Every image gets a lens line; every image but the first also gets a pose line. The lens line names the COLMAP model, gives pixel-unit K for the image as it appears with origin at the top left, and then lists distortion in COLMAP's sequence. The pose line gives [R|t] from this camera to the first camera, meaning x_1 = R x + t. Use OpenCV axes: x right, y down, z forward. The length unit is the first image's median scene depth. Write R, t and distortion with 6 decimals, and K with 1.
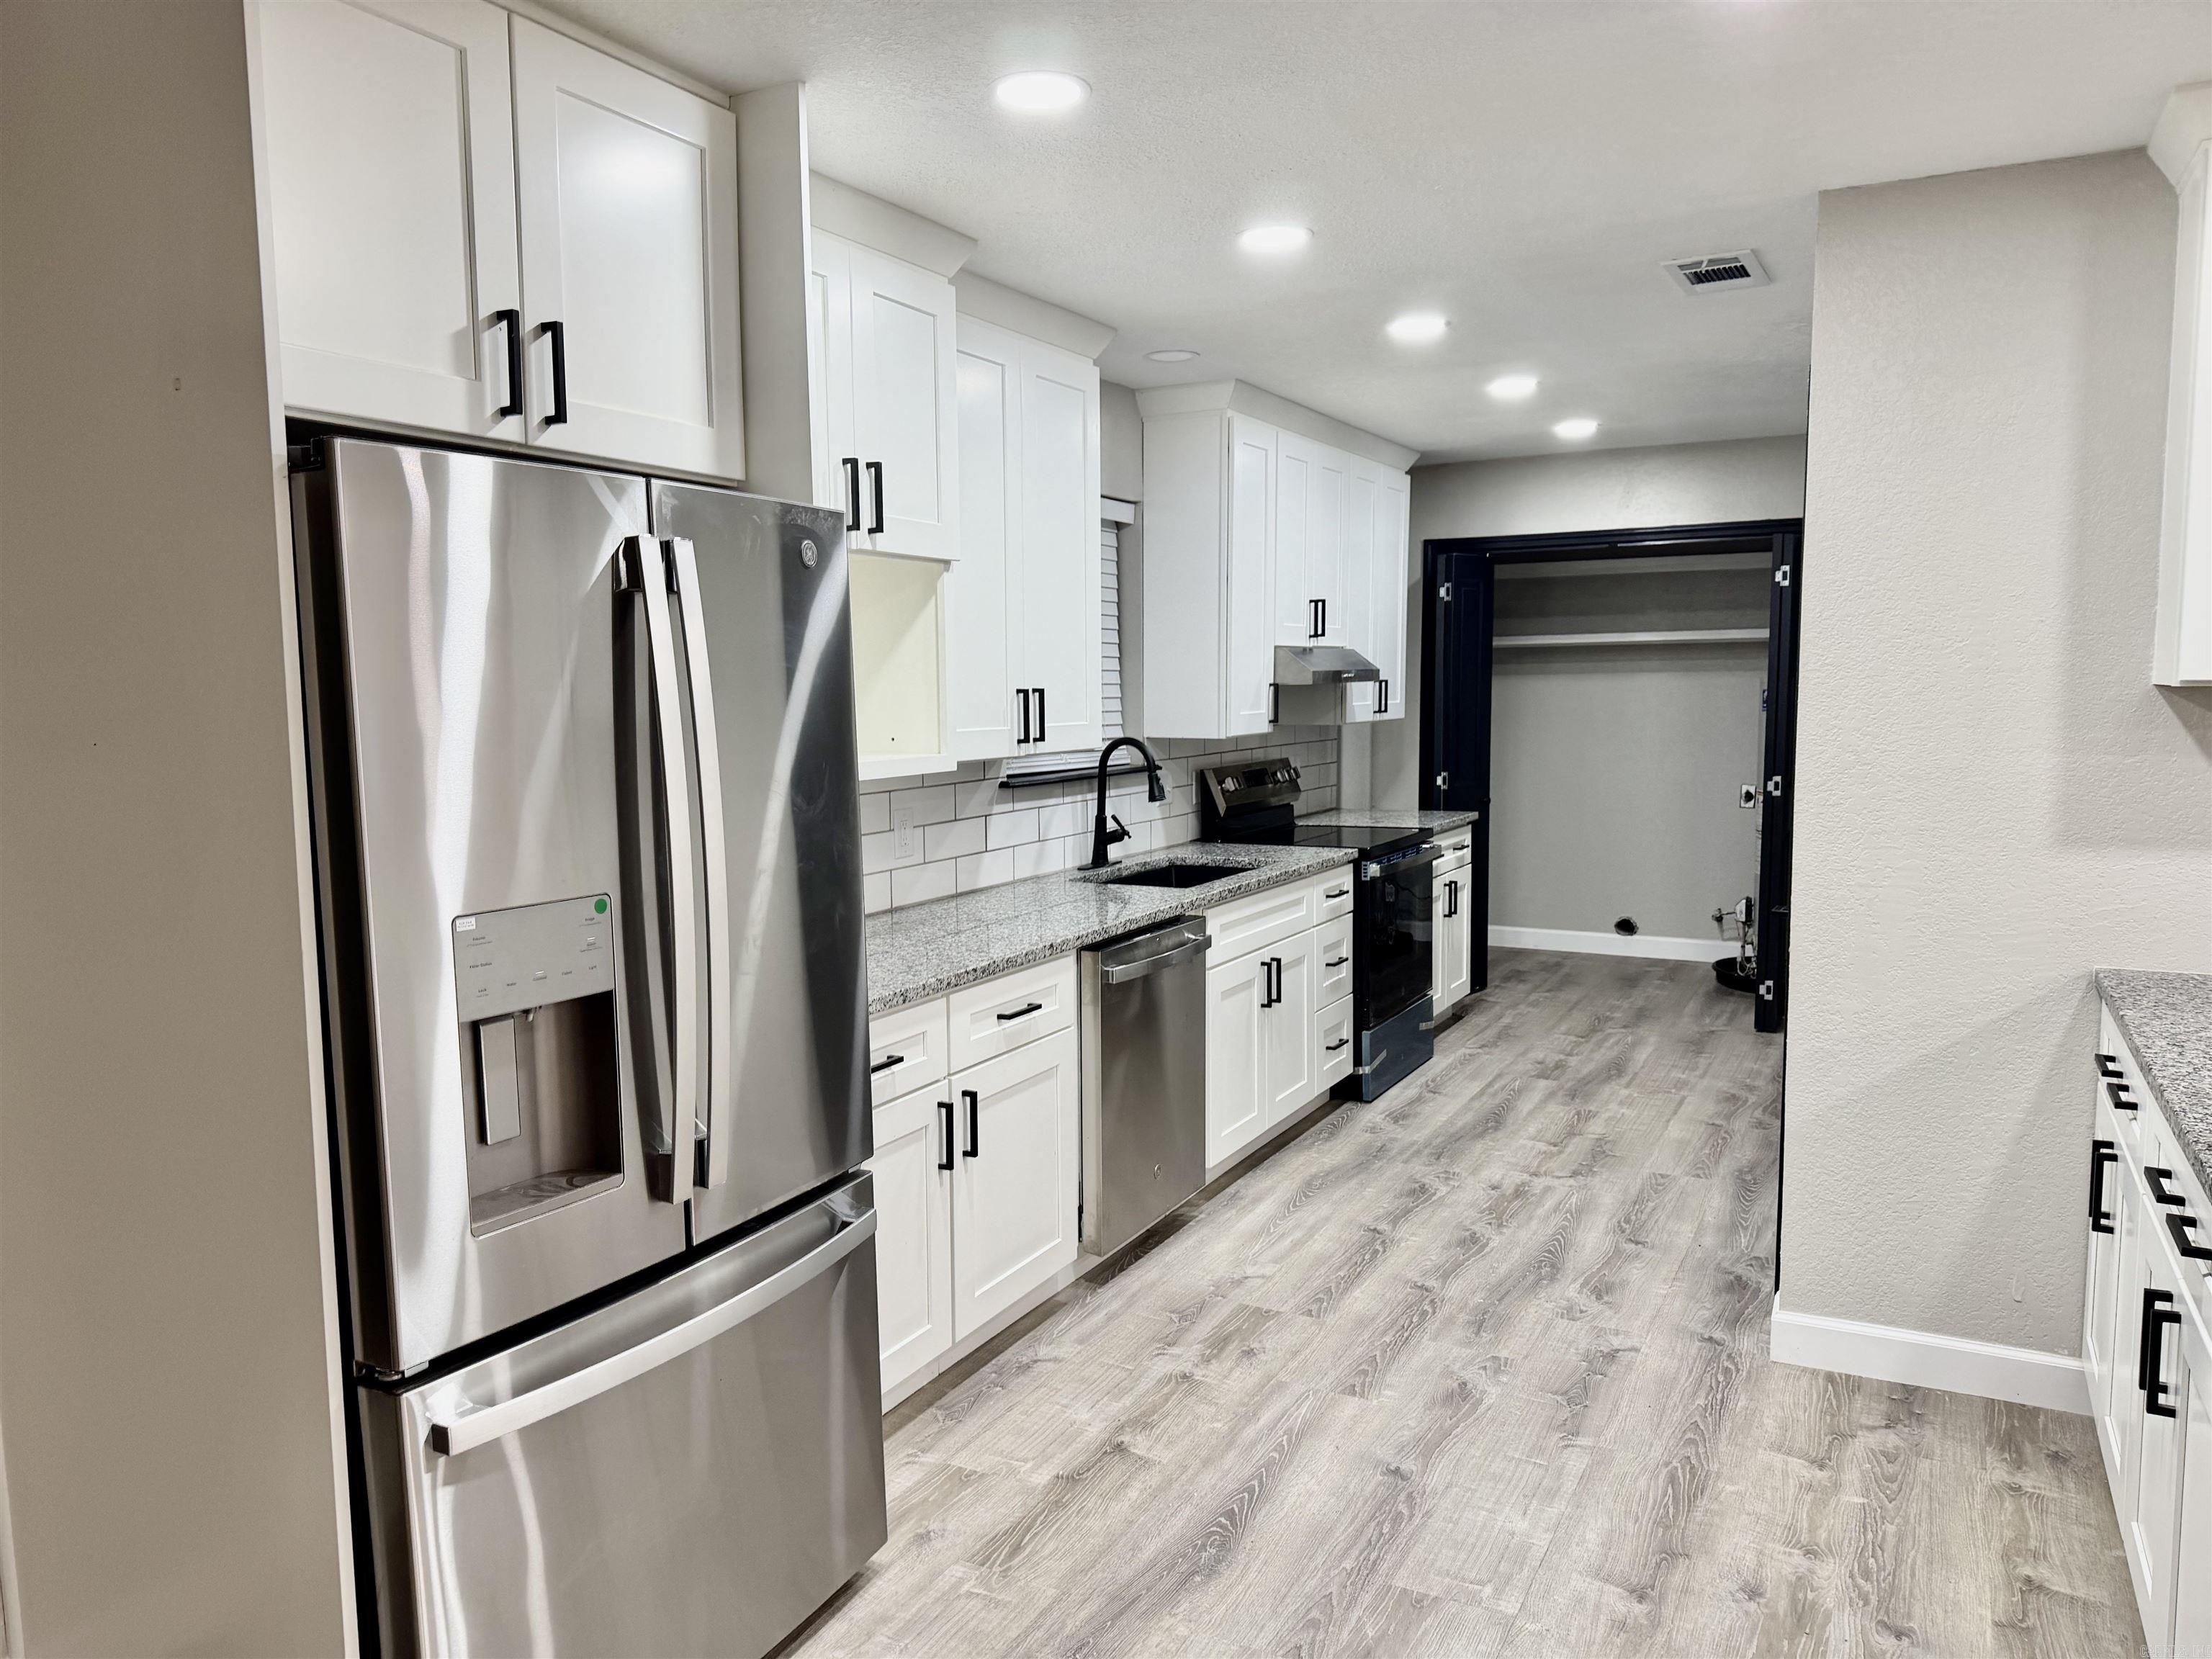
lens RADIAL K [[1555.4, 0, 1106.0], [0, 1555.4, 829.5], [0, 0, 1]] dist [0.085060, -0.133986]
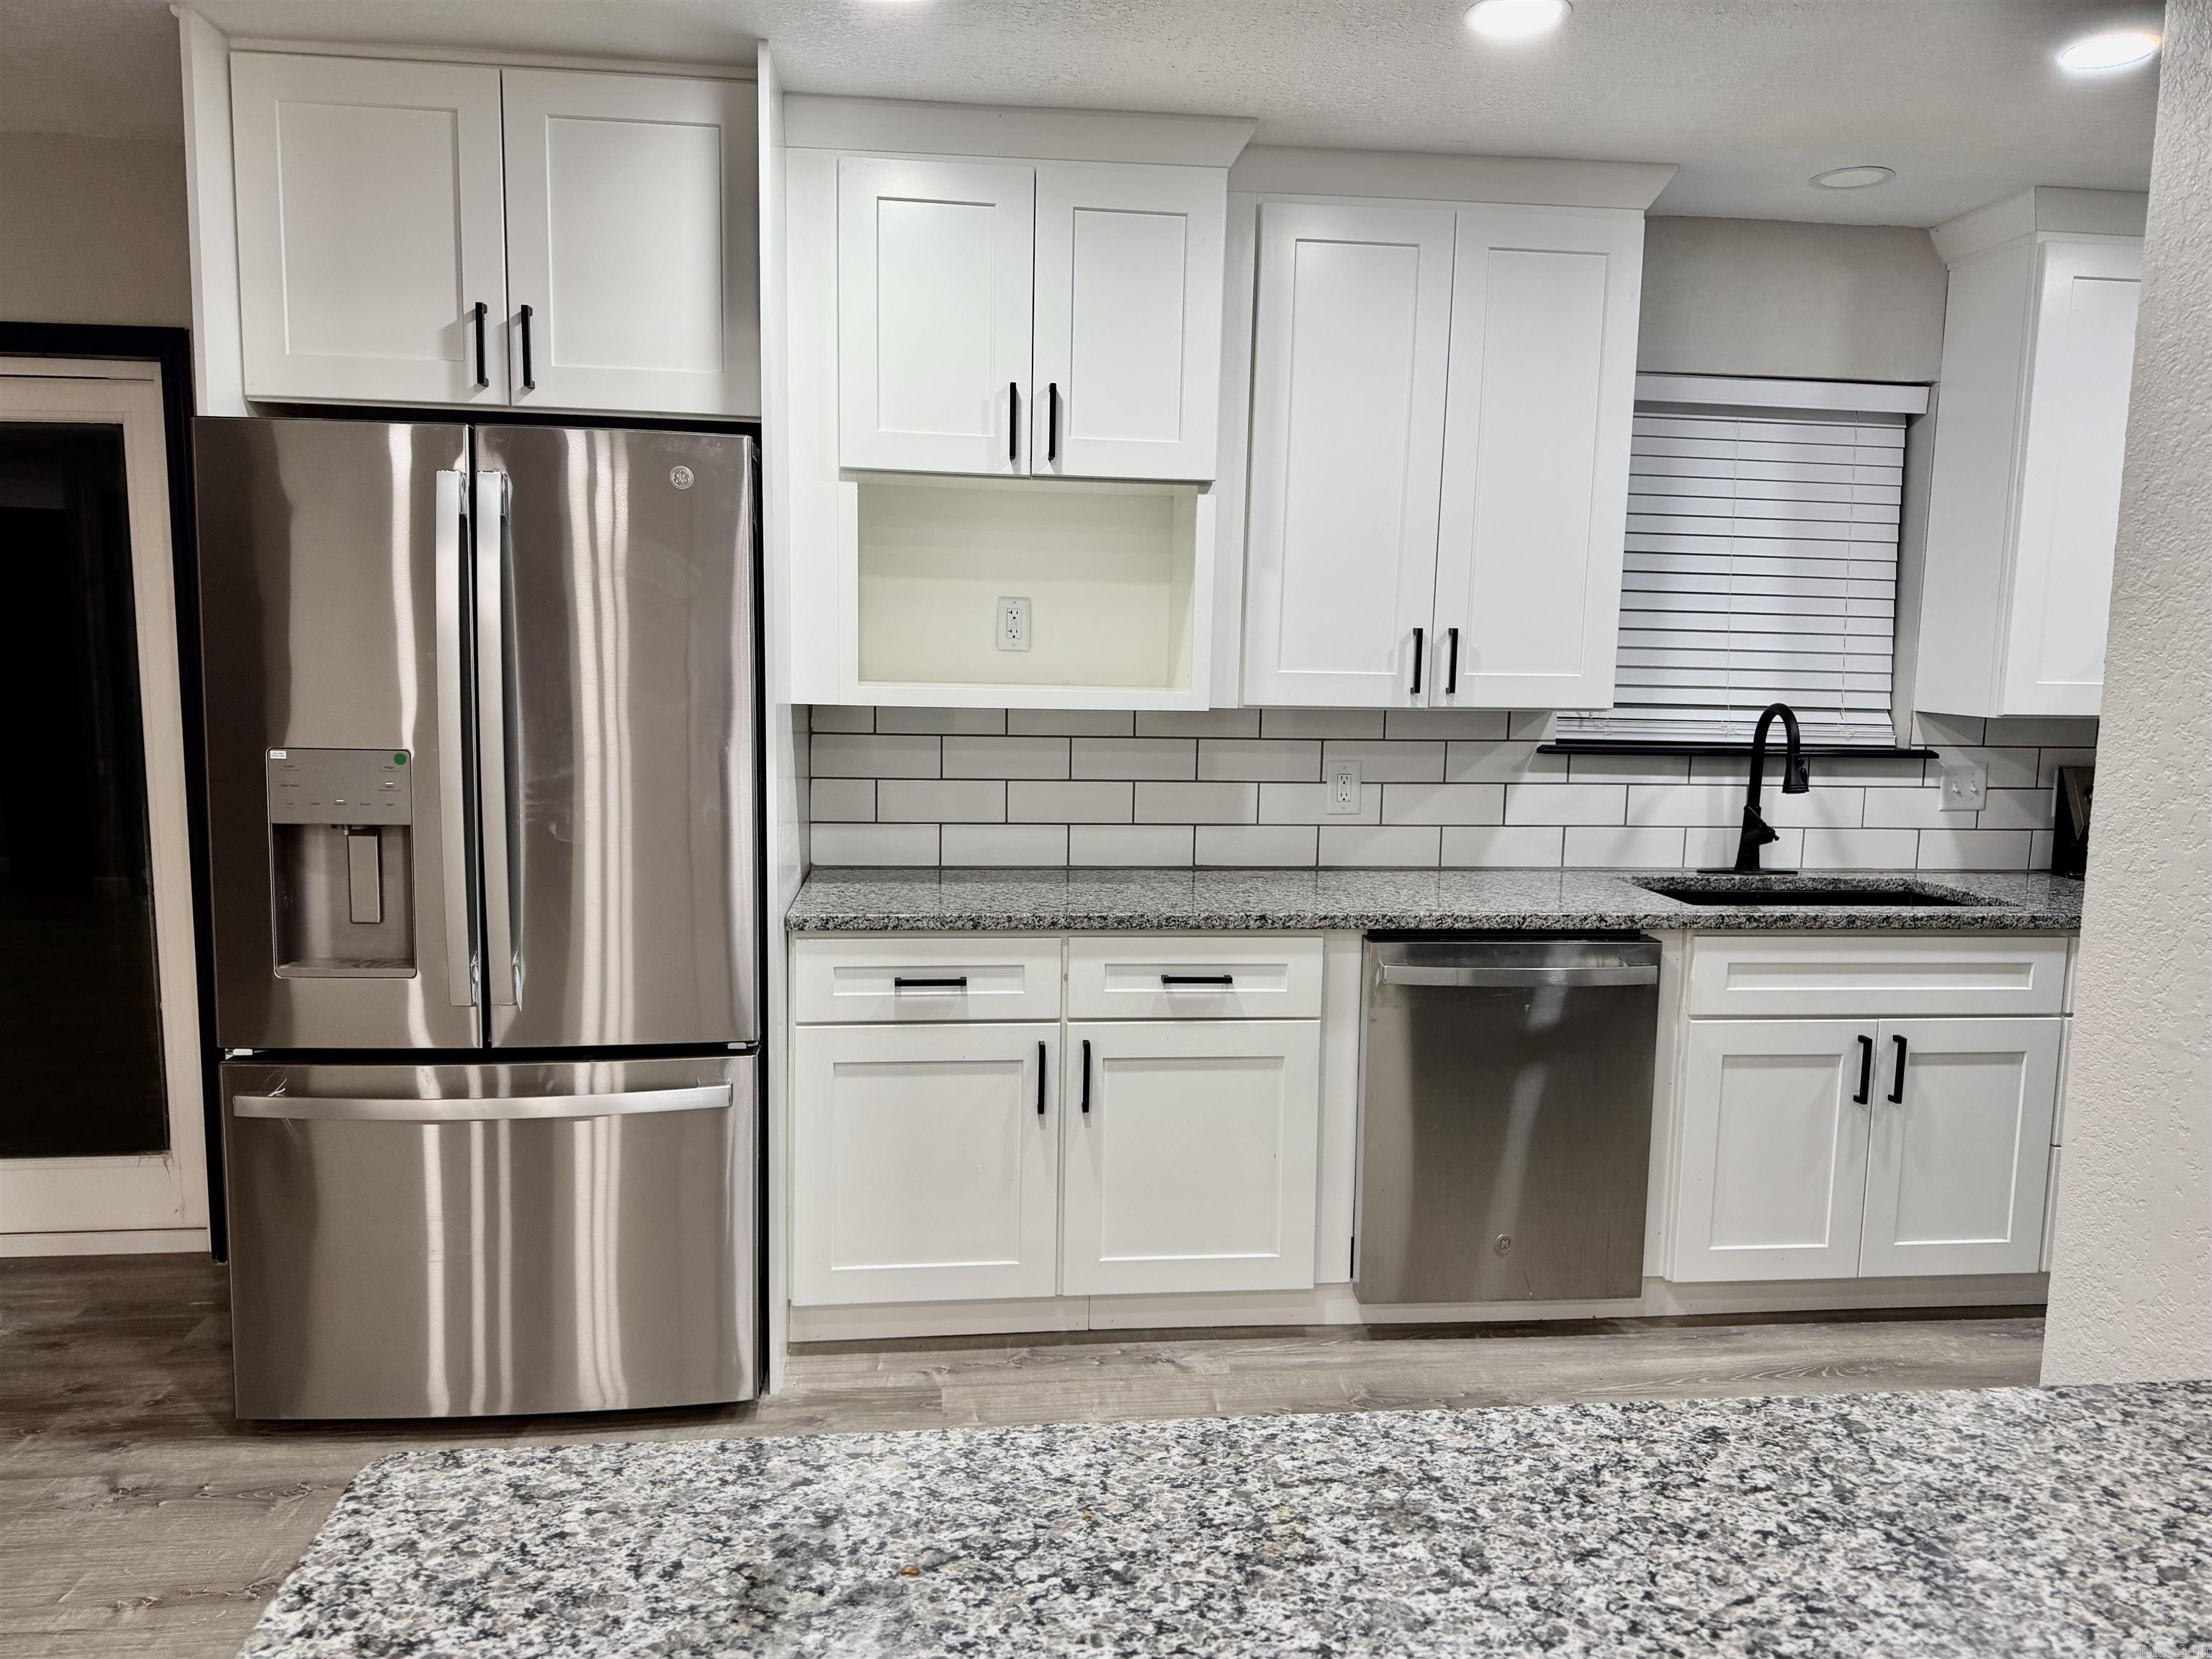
lens RADIAL K [[1555.4, 0, 1106.0], [0, 1555.4, 829.5], [0, 0, 1]] dist [0.085060, -0.133986]
pose [[0.566387, 0.121117, -0.815191, 0.470894], [-0.105238, 0.991674, 0.074219, -0.022671], [0.817392, 0.043752, 0.574418, 0.319546]]
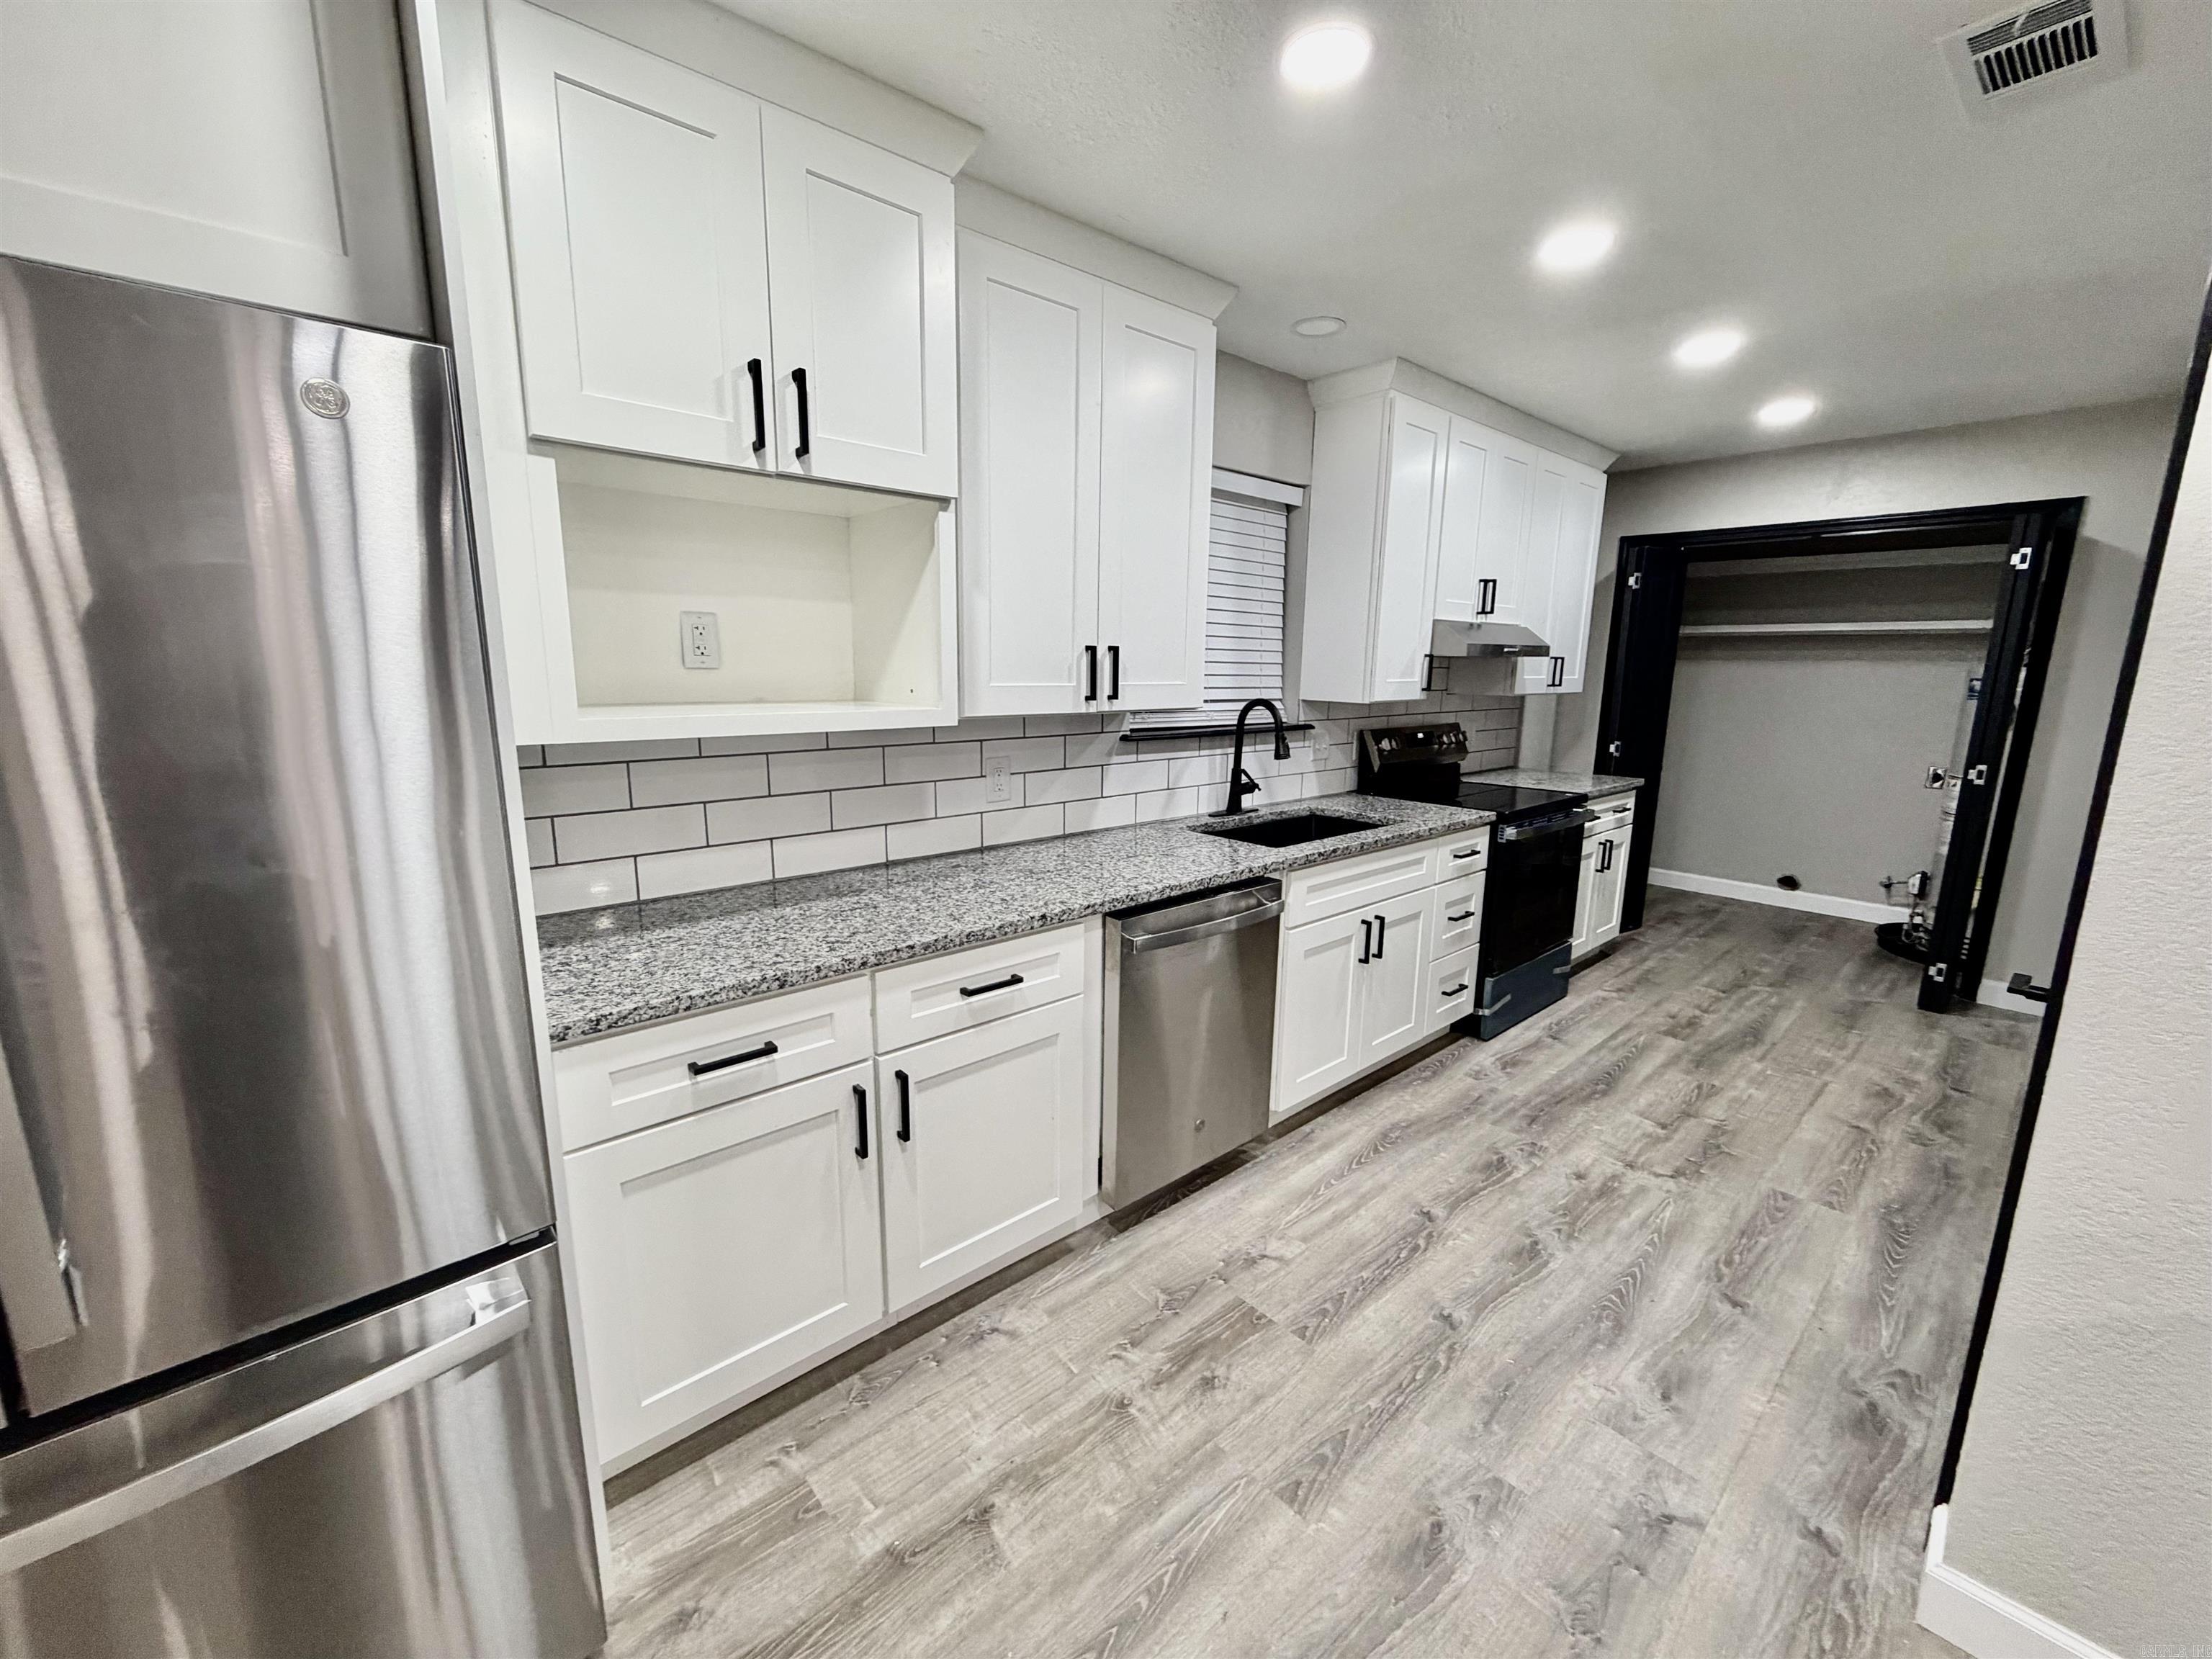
lens RADIAL K [[890.4, 0, 1106.0], [0, 890.4, 829.5], [0, 0, 1]] dist [-0.013187, 0.008461]
pose [[0.937783, 0.086044, -0.336393, 0.134490], [-0.055316, 0.993459, 0.099901, -0.025616], [0.342788, -0.075078, 0.936408, 0.386276]]
